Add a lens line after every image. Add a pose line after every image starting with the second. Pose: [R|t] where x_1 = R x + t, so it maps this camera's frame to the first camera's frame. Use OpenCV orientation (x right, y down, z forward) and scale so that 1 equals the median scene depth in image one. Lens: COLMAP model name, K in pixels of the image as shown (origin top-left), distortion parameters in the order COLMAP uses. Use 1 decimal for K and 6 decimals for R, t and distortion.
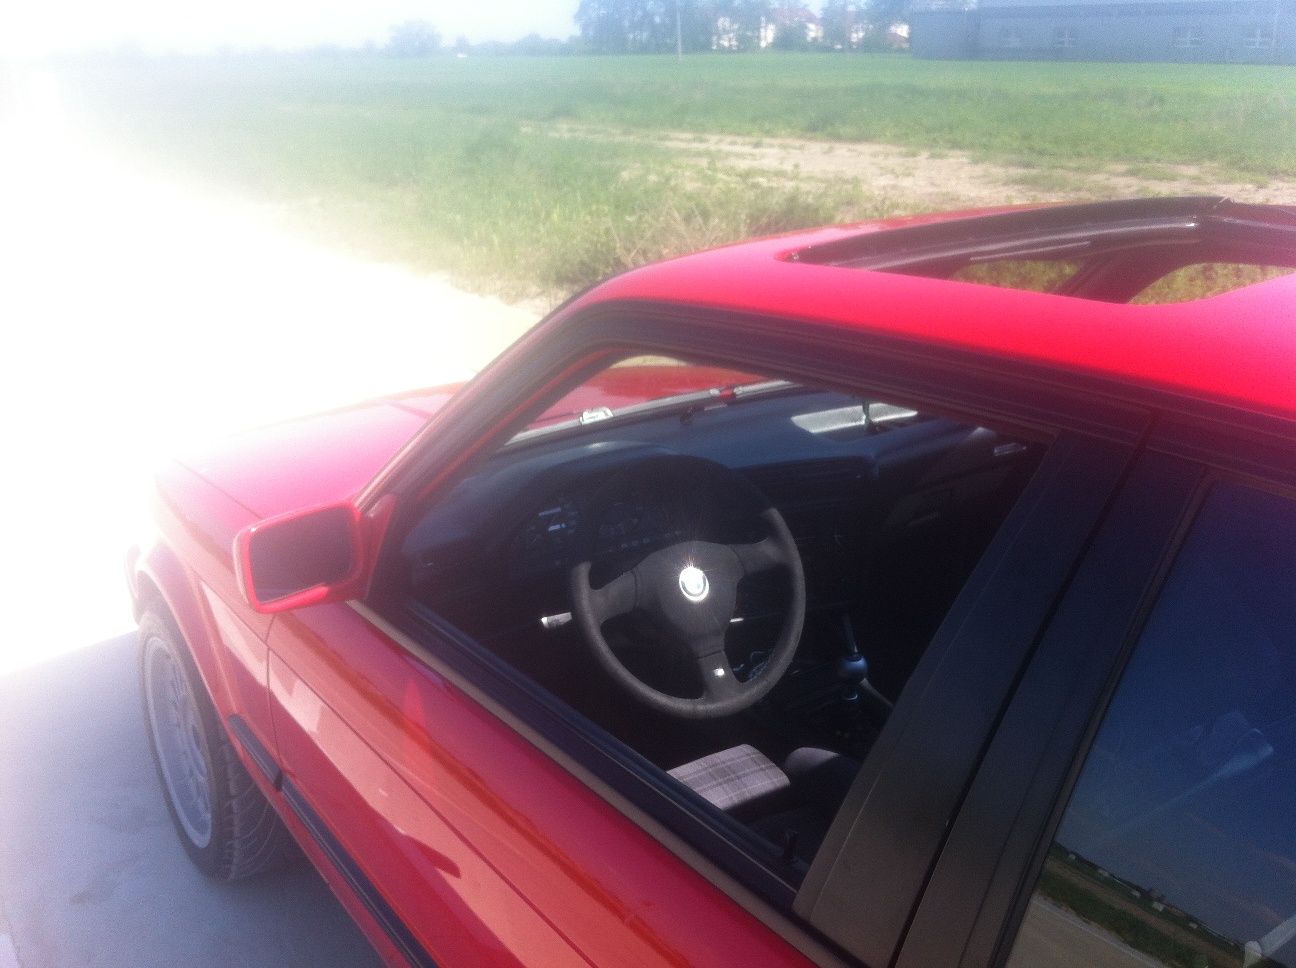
lens RADIAL K [[1306.9, 0, 648.8], [0, 1306.9, 524.0], [0, 0, 1]] dist [0.106193, -0.458151]
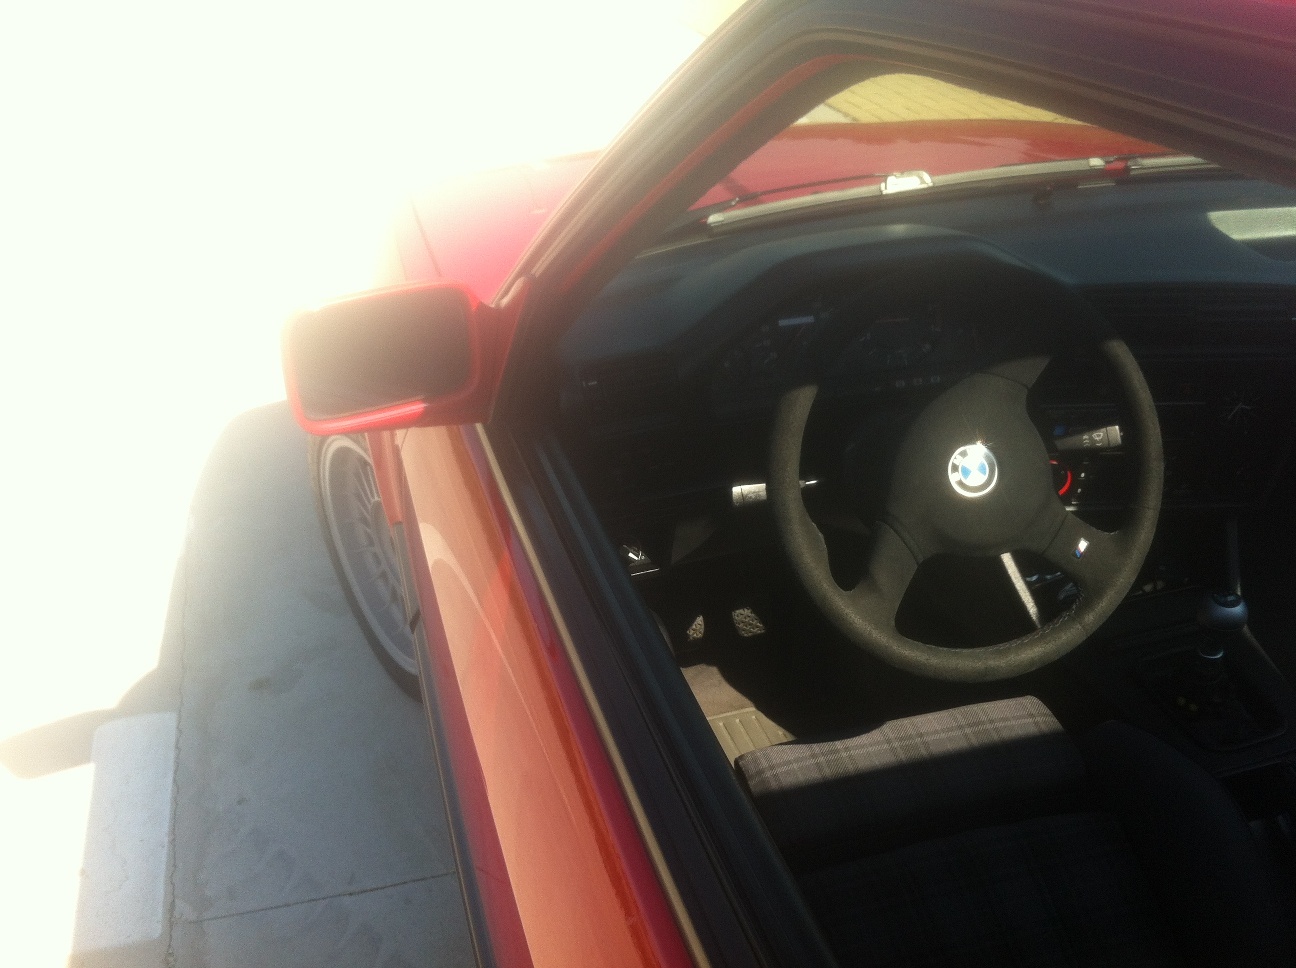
lens RADIAL K [[1306.9, 0, 648.8], [0, 1306.9, 524.0], [0, 0, 1]] dist [0.106193, -0.458151]
pose [[0.947326, 0.160486, -0.277160, 0.053009], [-0.106820, 0.974166, 0.198970, -0.030719], [0.301932, -0.158883, 0.939996, 0.276394]]
